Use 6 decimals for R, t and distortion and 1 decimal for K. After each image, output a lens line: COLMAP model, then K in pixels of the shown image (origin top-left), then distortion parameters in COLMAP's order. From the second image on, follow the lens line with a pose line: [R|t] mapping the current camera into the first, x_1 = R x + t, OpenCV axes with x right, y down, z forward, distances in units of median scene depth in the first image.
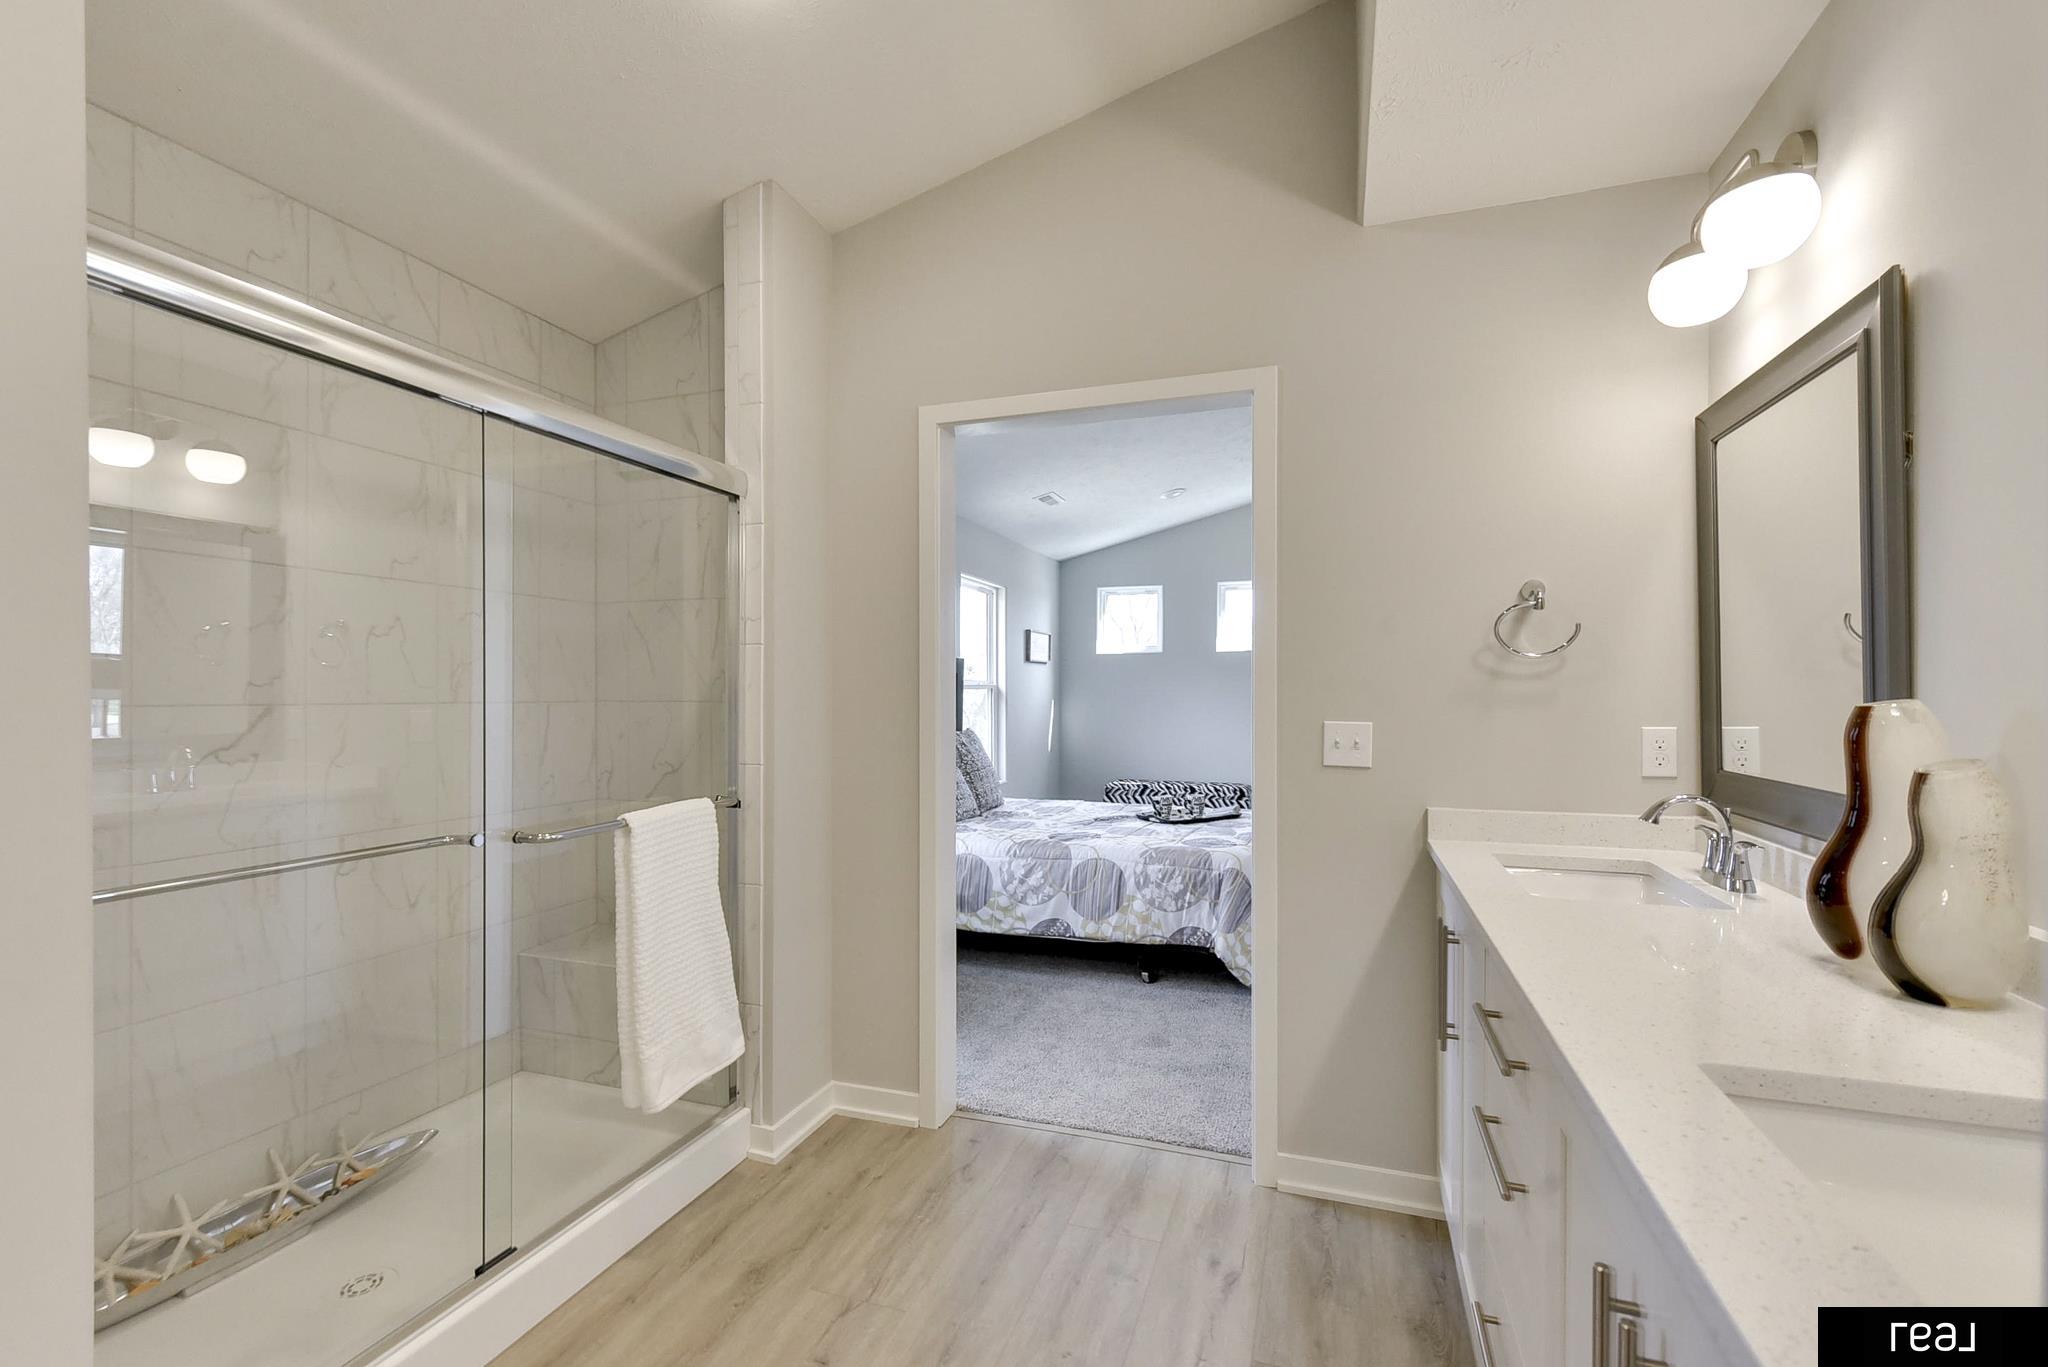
lens RADIAL K [[899.0, 0, 1024.0], [0, 899.0, 683.5], [0, 0, 1]] dist [0.000084, 0.000000]
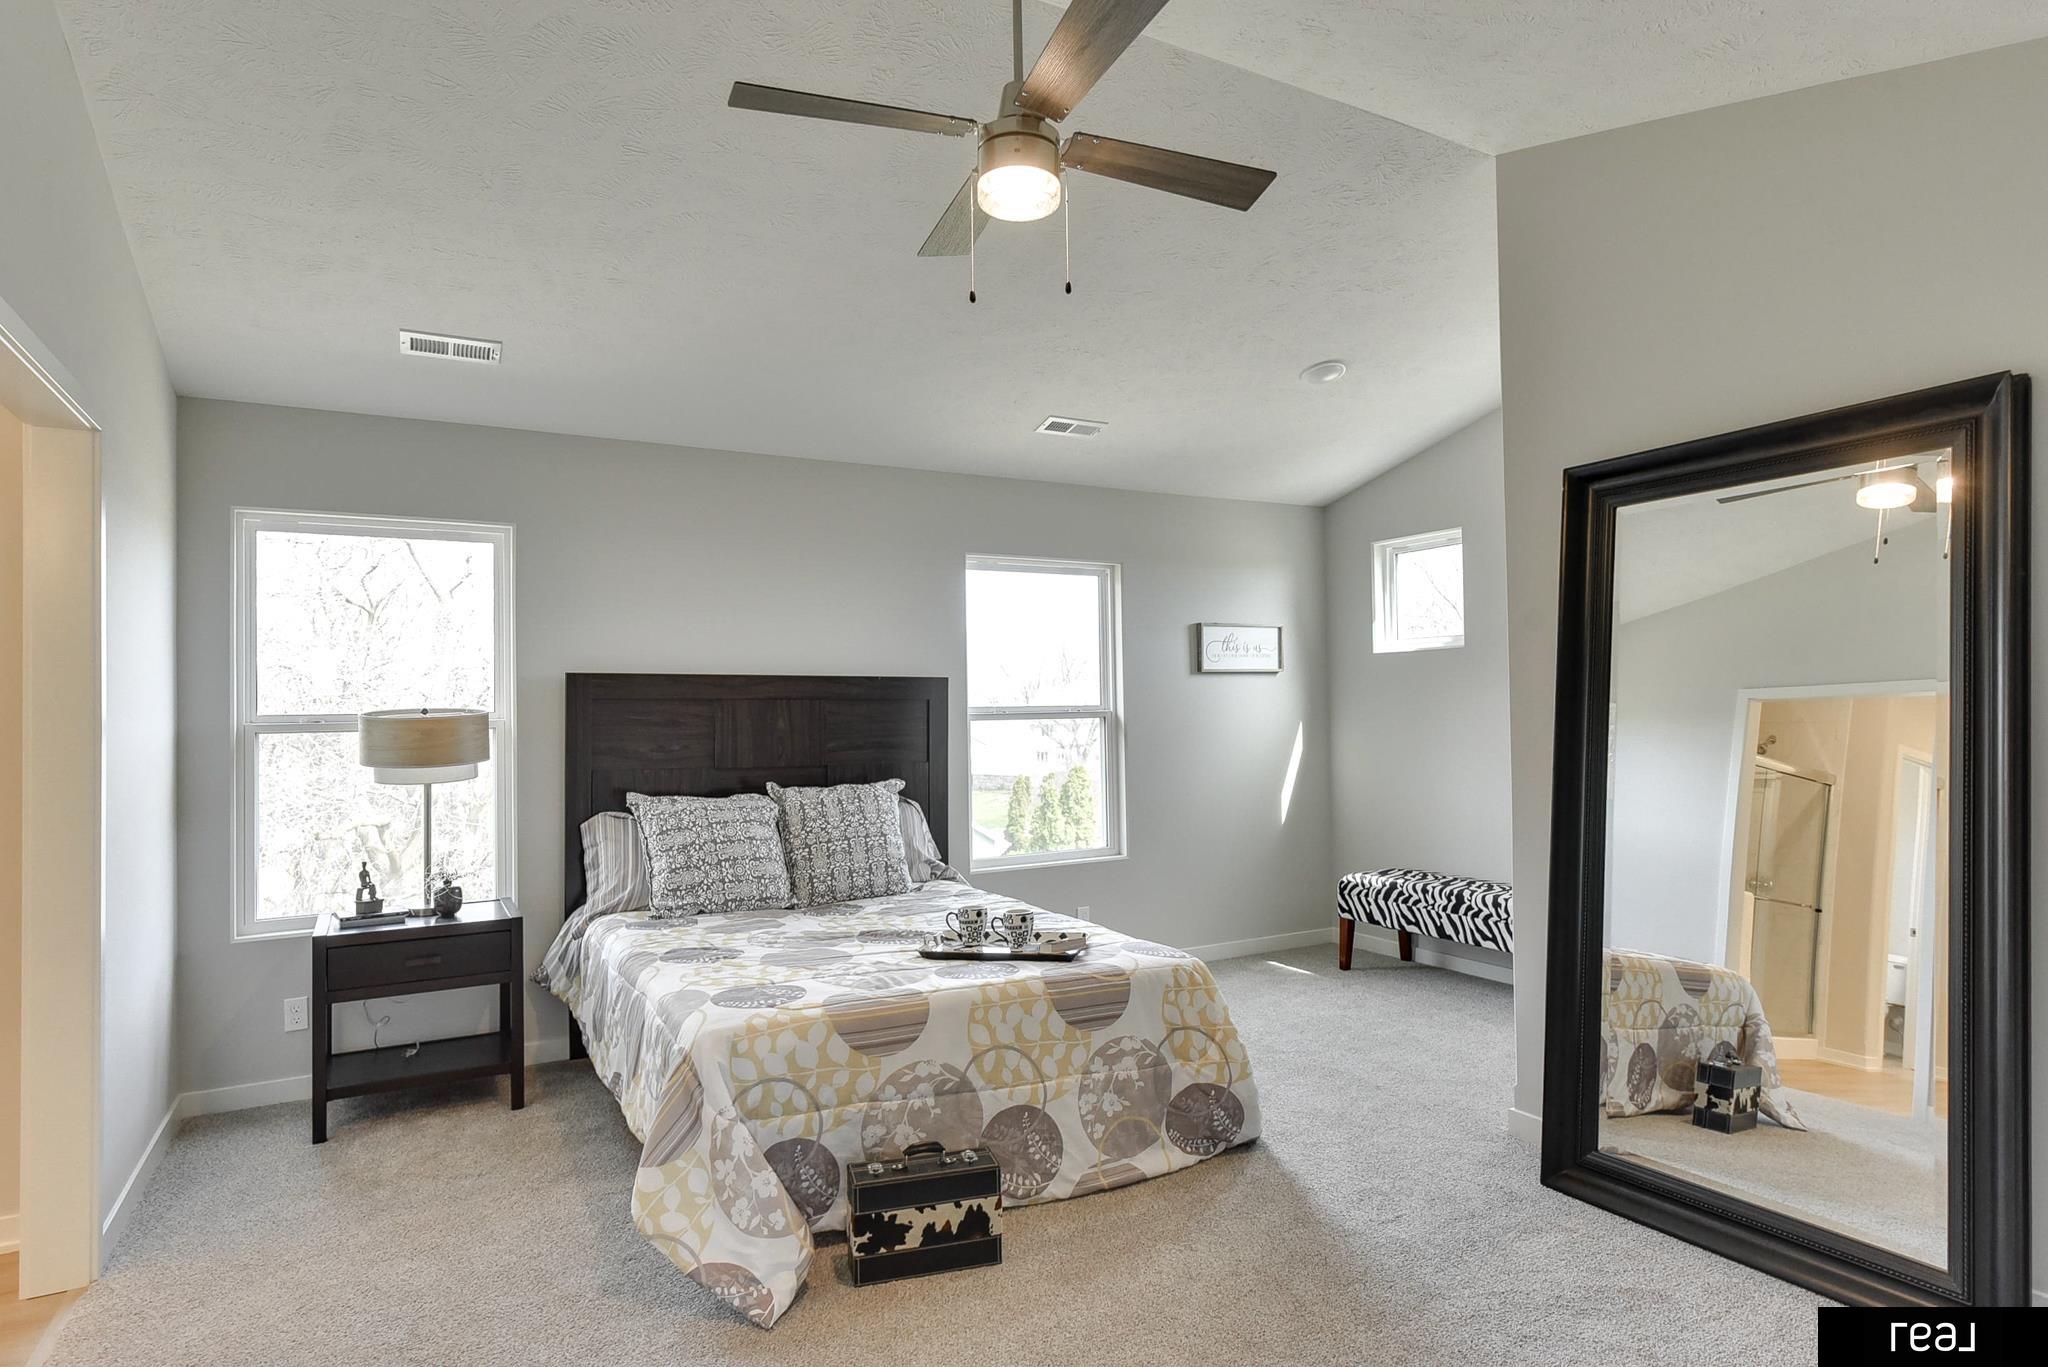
lens RADIAL K [[1138.9, 0, 1024.0], [0, 1138.9, 683.5], [0, 0, 1]] dist [-0.000080, 0.000007]
pose [[0.750505, -0.025416, -0.660376, 0.449857], [0.022432, 0.999664, -0.012980, -0.009033], [0.660484, -0.005072, 0.750823, 0.304507]]
